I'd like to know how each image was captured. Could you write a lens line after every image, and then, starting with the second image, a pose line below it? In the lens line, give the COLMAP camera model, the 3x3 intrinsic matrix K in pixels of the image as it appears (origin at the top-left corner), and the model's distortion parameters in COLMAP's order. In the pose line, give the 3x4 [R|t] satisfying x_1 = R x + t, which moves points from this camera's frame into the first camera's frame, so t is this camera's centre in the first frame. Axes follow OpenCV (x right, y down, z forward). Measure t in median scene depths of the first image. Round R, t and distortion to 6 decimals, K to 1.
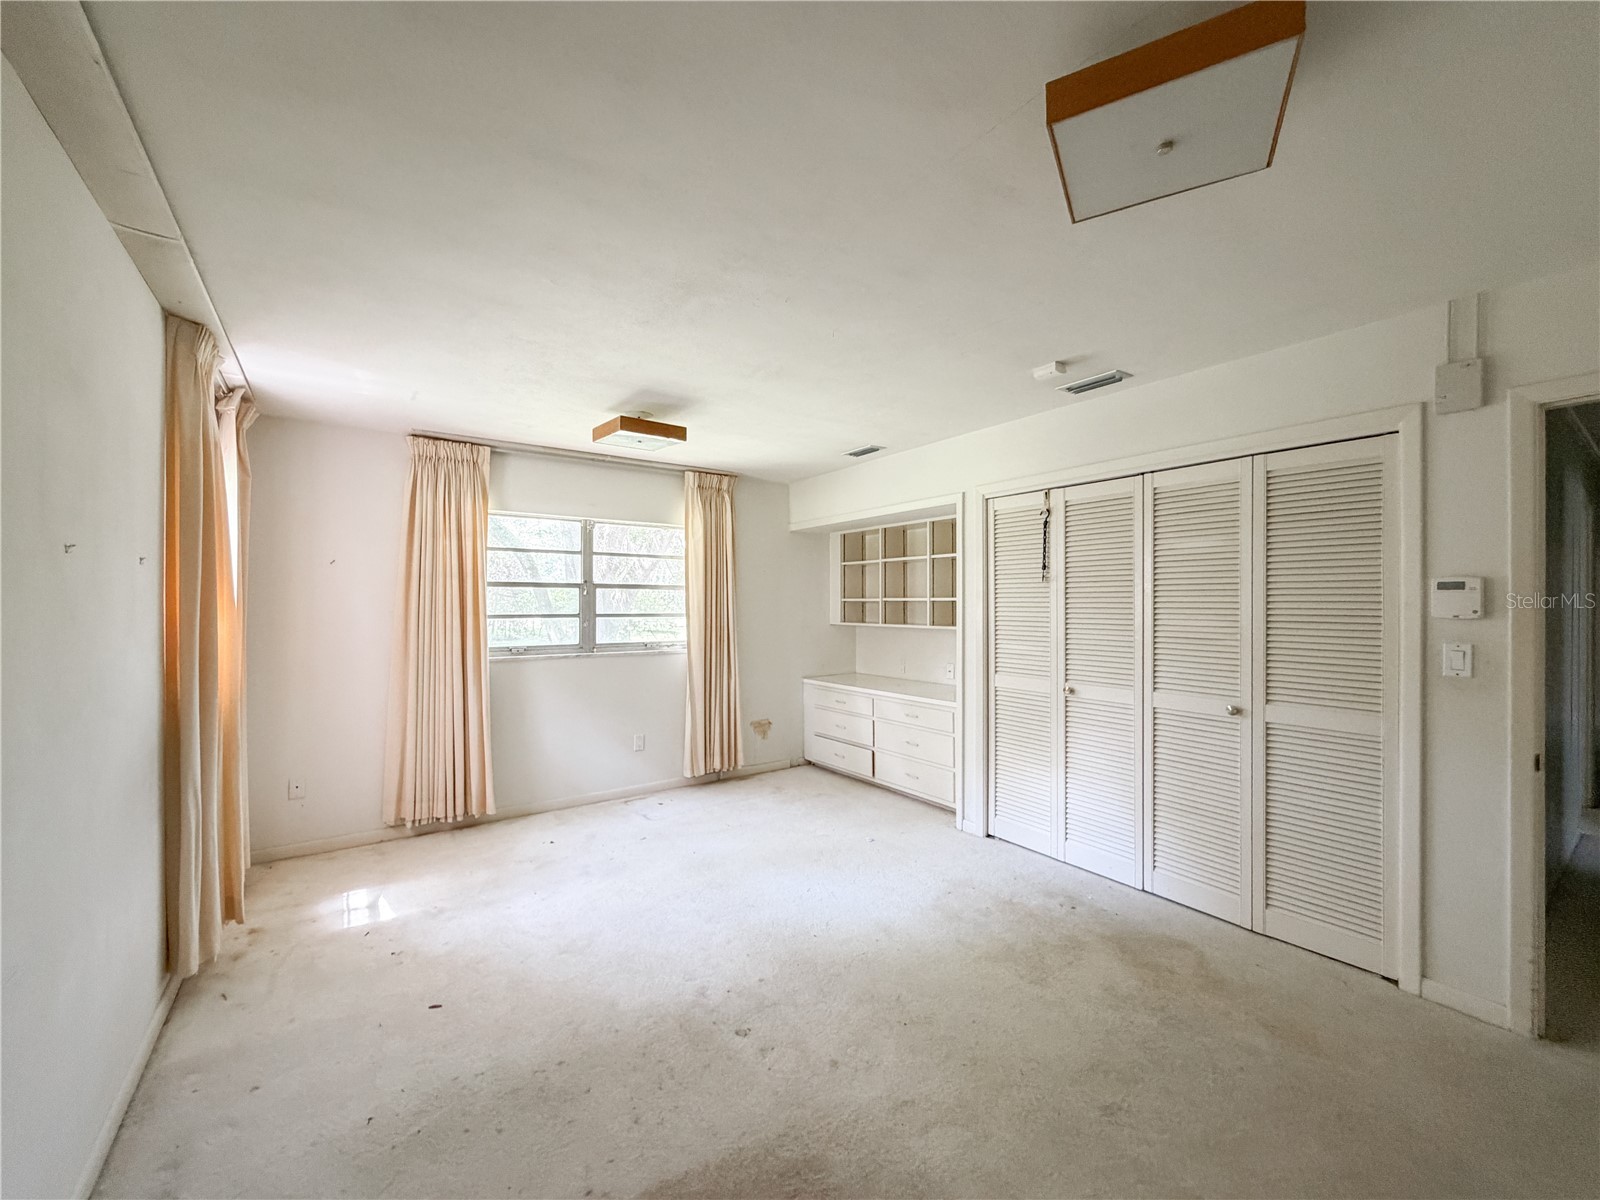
lens RADIAL K [[647.4, 0, 807.0], [0, 647.4, 607.4], [0, 0, 1]] dist [0.001619, -0.000276]
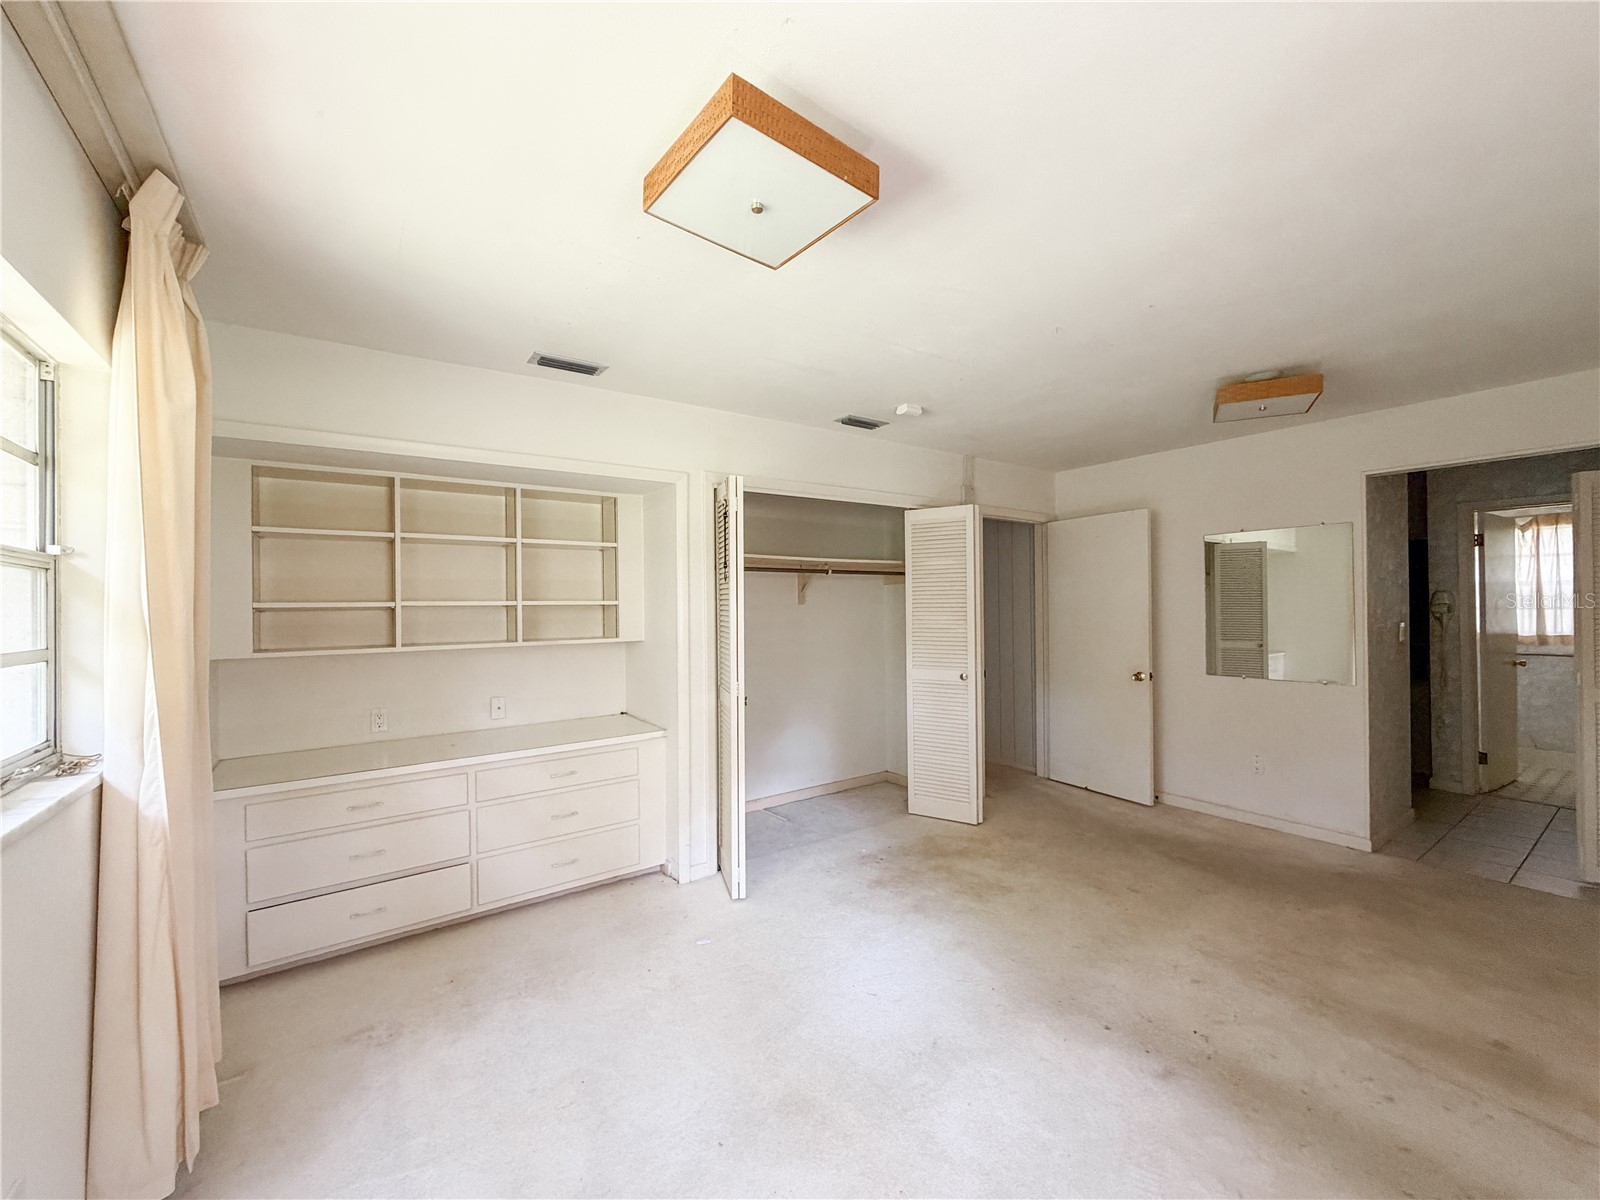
lens RADIAL K [[647.4, 0, 788.8], [0, 647.4, 599.2], [0, 0, 1]] dist [0.001619, -0.000276]
pose [[0.008385, 0.014776, 0.999856, -0.505700], [0.019701, 0.999694, -0.014939, -0.001746], [-0.999771, 0.019824, 0.008092, 0.736372]]
